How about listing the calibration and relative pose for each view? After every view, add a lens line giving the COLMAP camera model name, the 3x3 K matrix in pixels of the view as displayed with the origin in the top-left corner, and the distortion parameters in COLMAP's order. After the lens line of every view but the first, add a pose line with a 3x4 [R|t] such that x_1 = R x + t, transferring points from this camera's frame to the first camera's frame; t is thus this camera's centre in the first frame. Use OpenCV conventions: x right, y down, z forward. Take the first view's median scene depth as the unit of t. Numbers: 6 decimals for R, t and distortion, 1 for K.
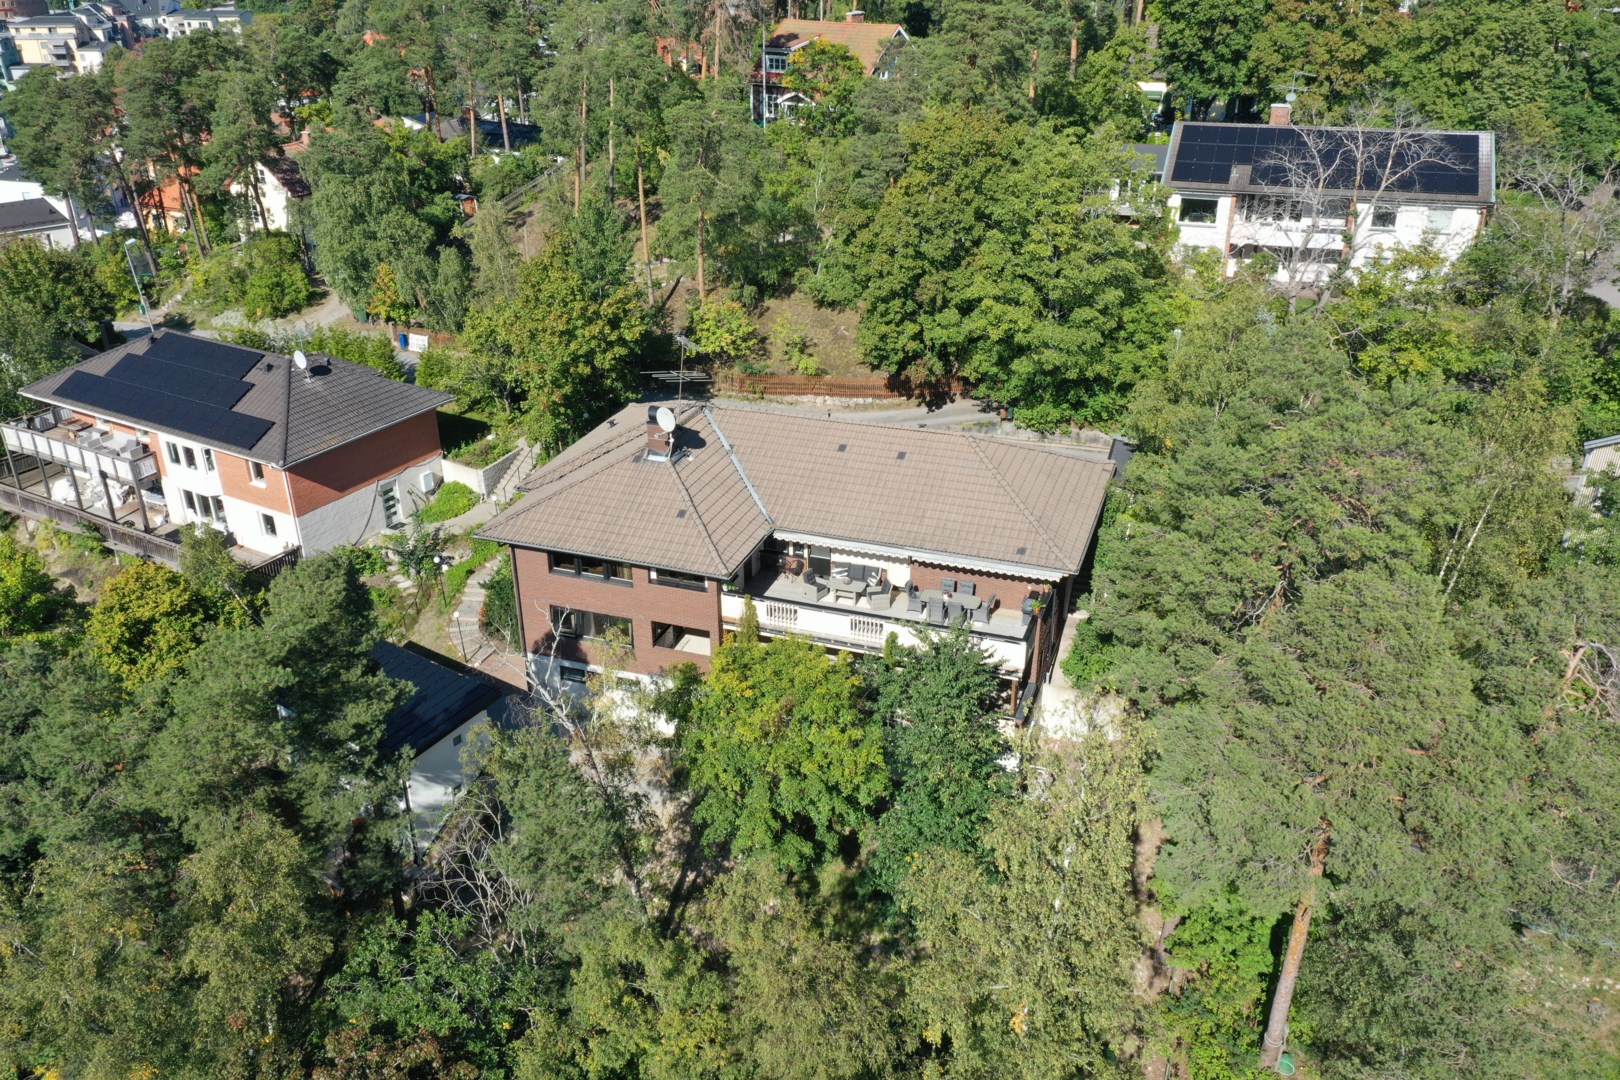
lens RADIAL K [[1269.7, 0, 810.0], [0, 1269.7, 540.0], [0, 0, 1]] dist [0.005896, 0.001815]
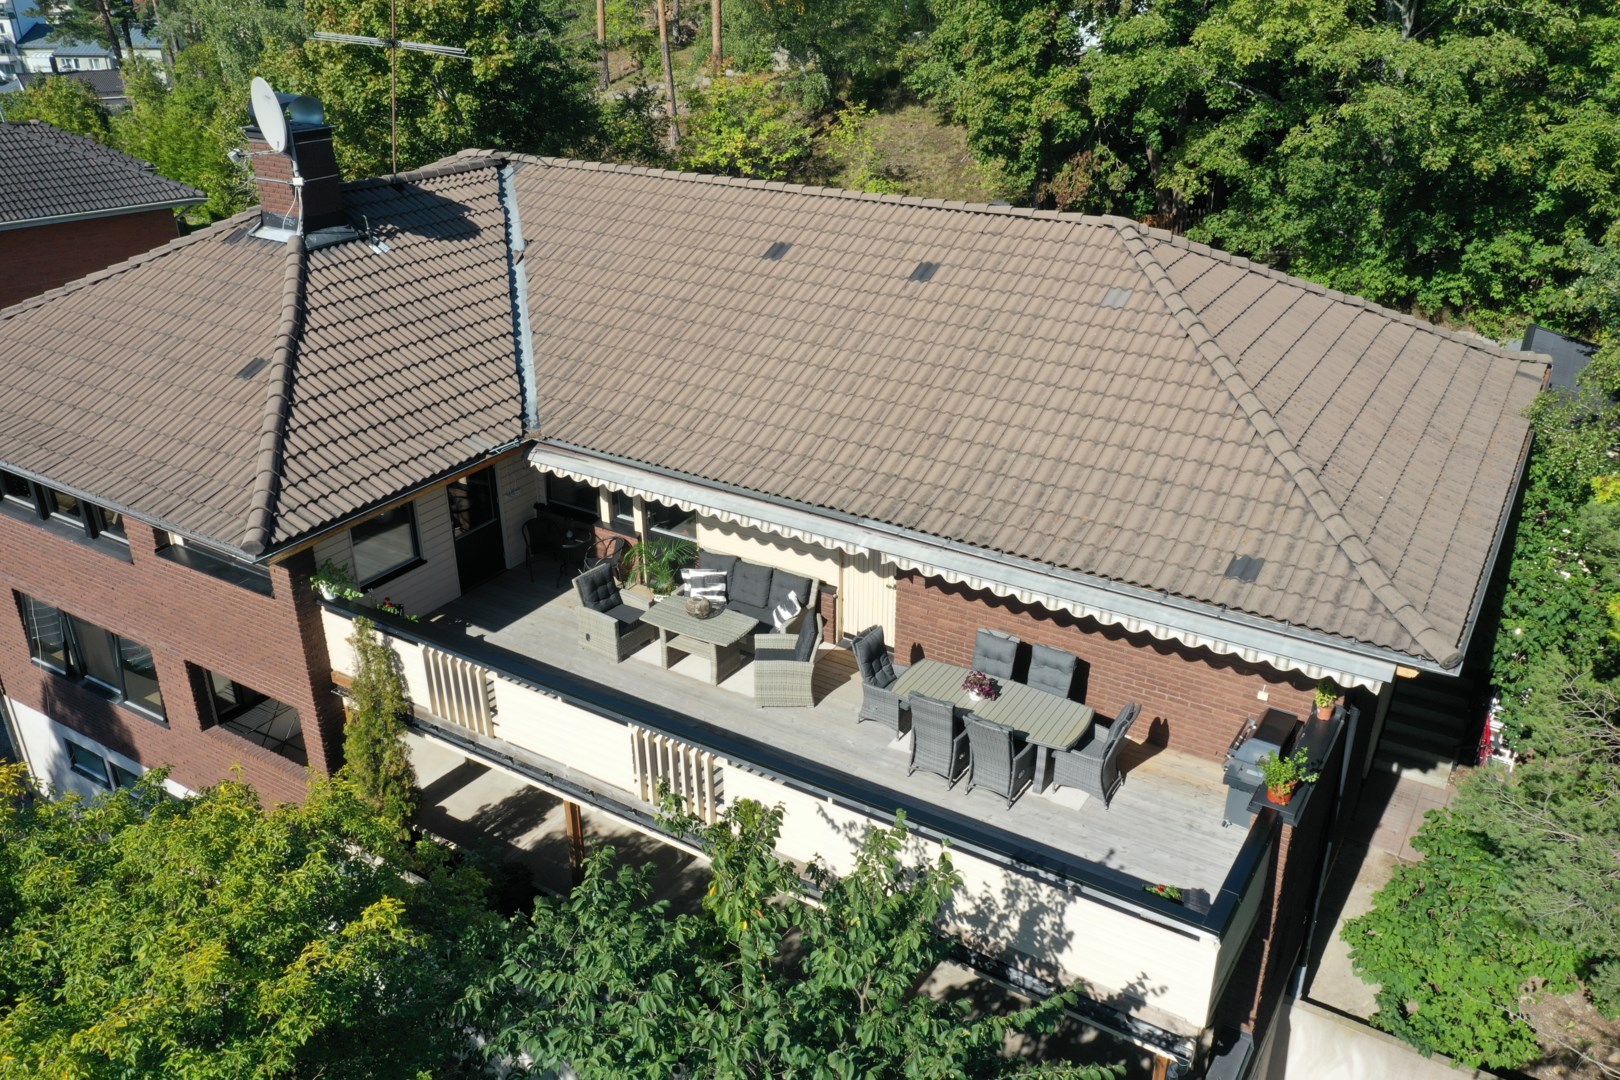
lens RADIAL K [[1269.7, 0, 810.0], [0, 1269.7, 540.0], [0, 0, 1]] dist [0.005896, 0.001815]
pose [[0.976940, 0.095456, -0.190987, 0.096840], [-0.096937, 0.995289, 0.001595, 0.008746], [0.190240, 0.016956, 0.981591, 0.545270]]
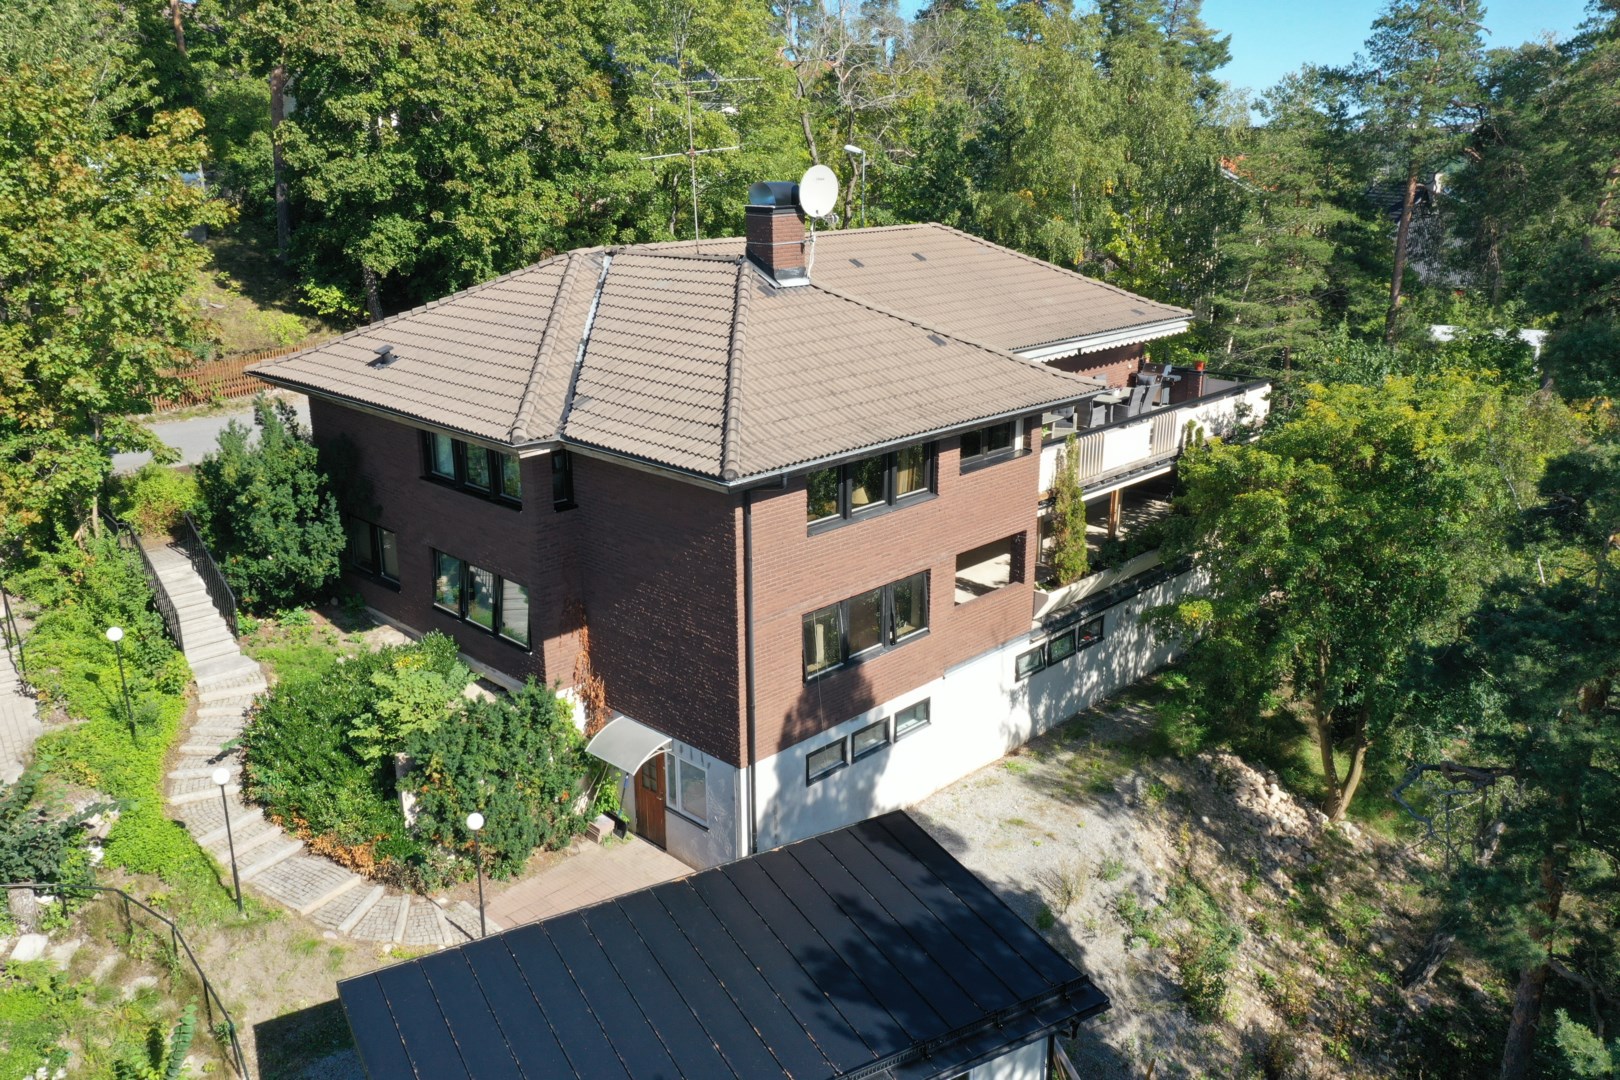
lens RADIAL K [[1295.8, 0, 810.0], [0, 1295.8, 540.0], [0, 0, 1]] dist [-0.066758, 0.018230]
pose [[0.405341, -0.259399, 0.876591, -0.500915], [0.394572, 0.914622, 0.088201, -0.009850], [-0.824628, 0.310126, 0.473085, 0.649715]]
